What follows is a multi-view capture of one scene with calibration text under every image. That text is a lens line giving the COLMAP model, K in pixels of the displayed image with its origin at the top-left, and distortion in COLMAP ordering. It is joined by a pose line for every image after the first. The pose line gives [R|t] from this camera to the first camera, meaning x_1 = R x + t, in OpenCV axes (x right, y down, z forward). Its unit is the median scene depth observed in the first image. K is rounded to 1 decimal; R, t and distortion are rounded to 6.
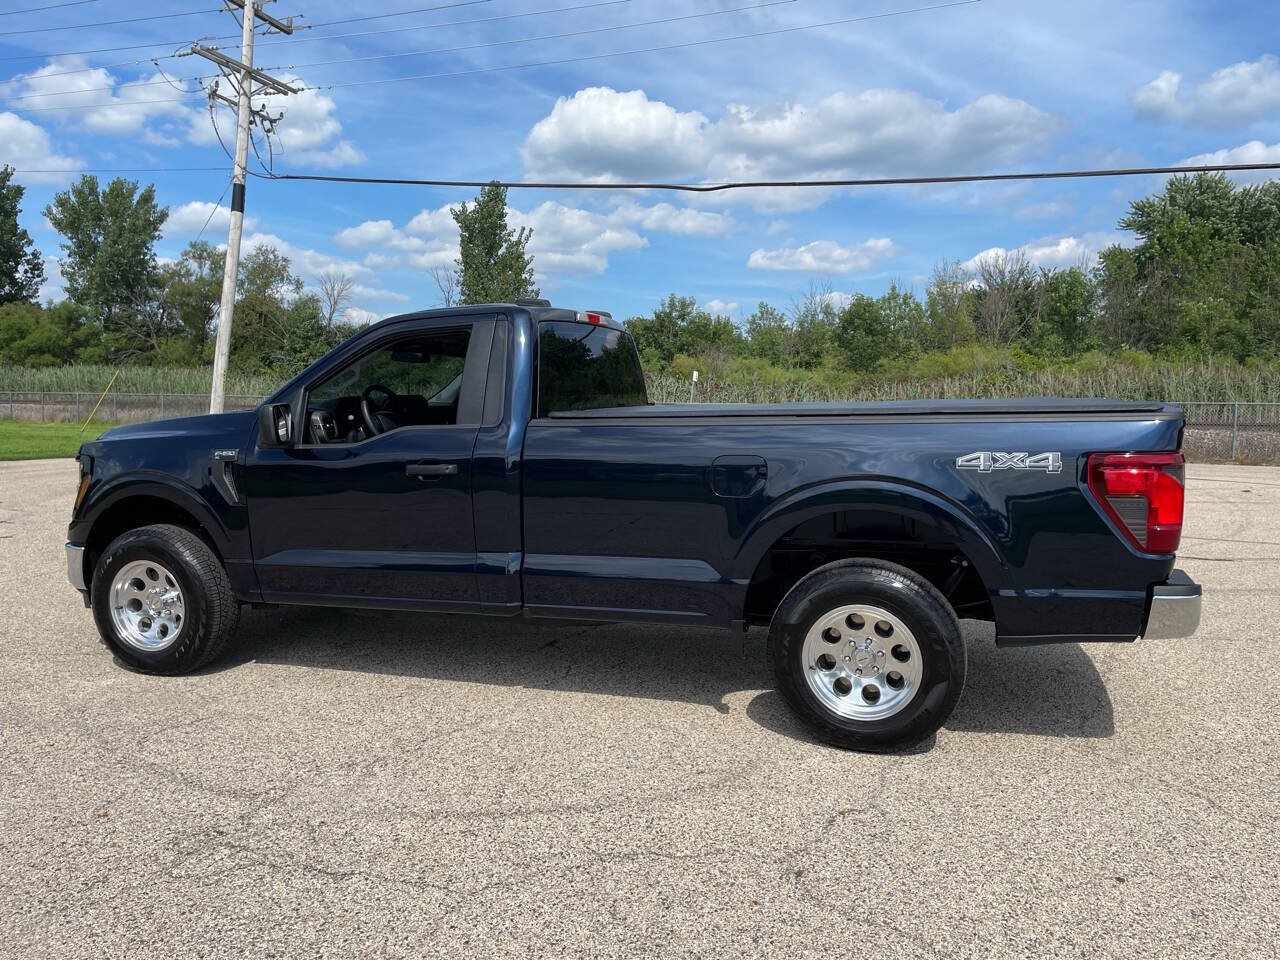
lens RADIAL K [[962.3, 0, 650.5], [0, 962.3, 484.1], [0, 0, 1]] dist [0.088289, -0.114520]
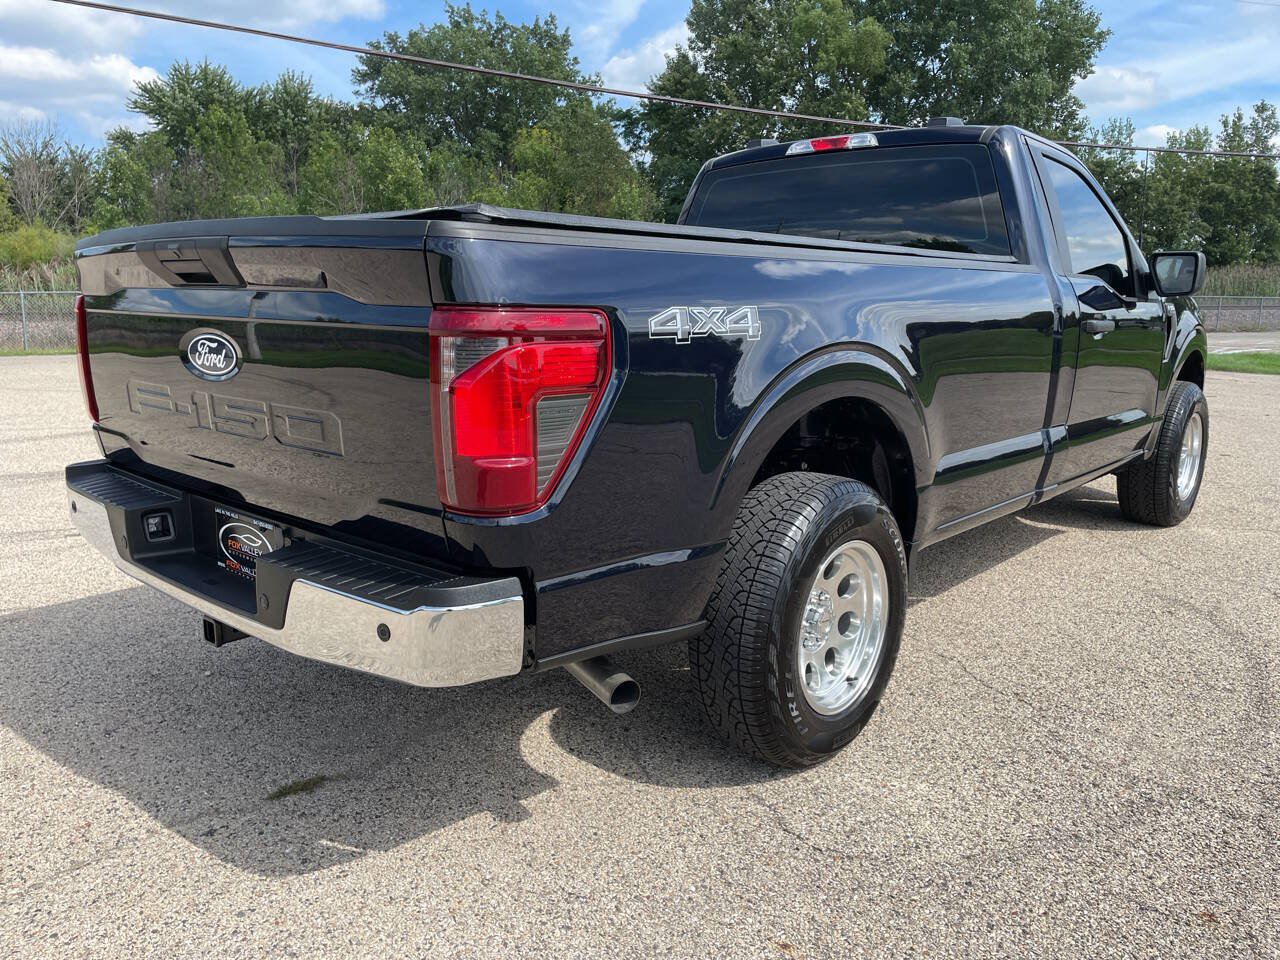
lens RADIAL K [[962.3, 0, 644.9], [0, 962.3, 484.1], [0, 0, 1]] dist [0.088289, -0.114520]
pose [[0.579464, -0.162978, 0.798536, -0.147615], [0.078831, 0.986415, 0.144119, -0.003870], [-0.811176, -0.020563, 0.584440, 0.116875]]
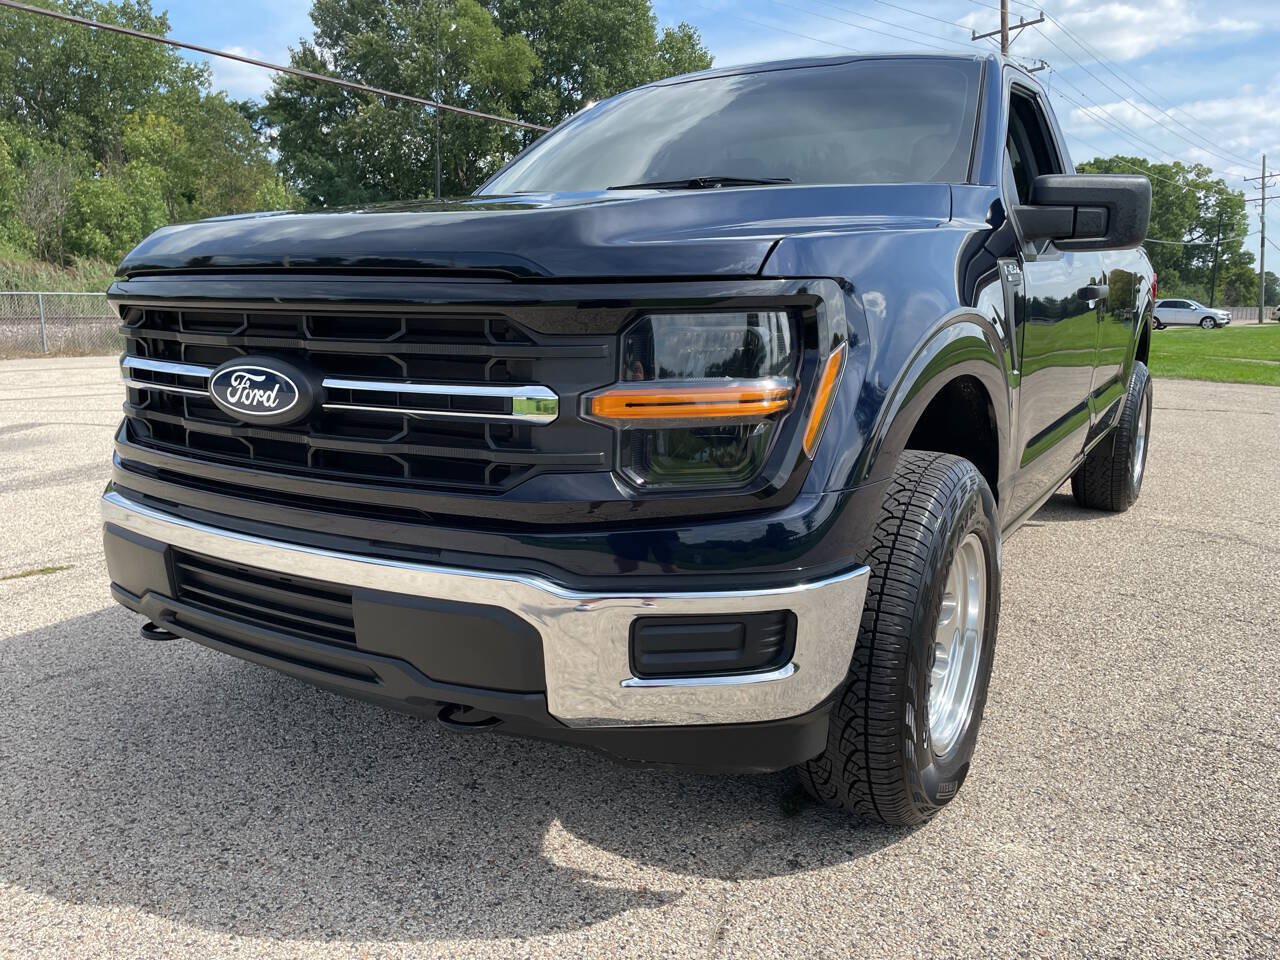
lens RADIAL K [[962.3, 0, 643.0], [0, 962.3, 480.8], [0, 0, 1]] dist [0.088289, -0.114520]
pose [[0.241146, -0.178652, 0.953904, -0.170831], [0.089518, 0.982815, 0.161436, -0.004016], [-0.966351, 0.046462, 0.252994, 0.188032]]
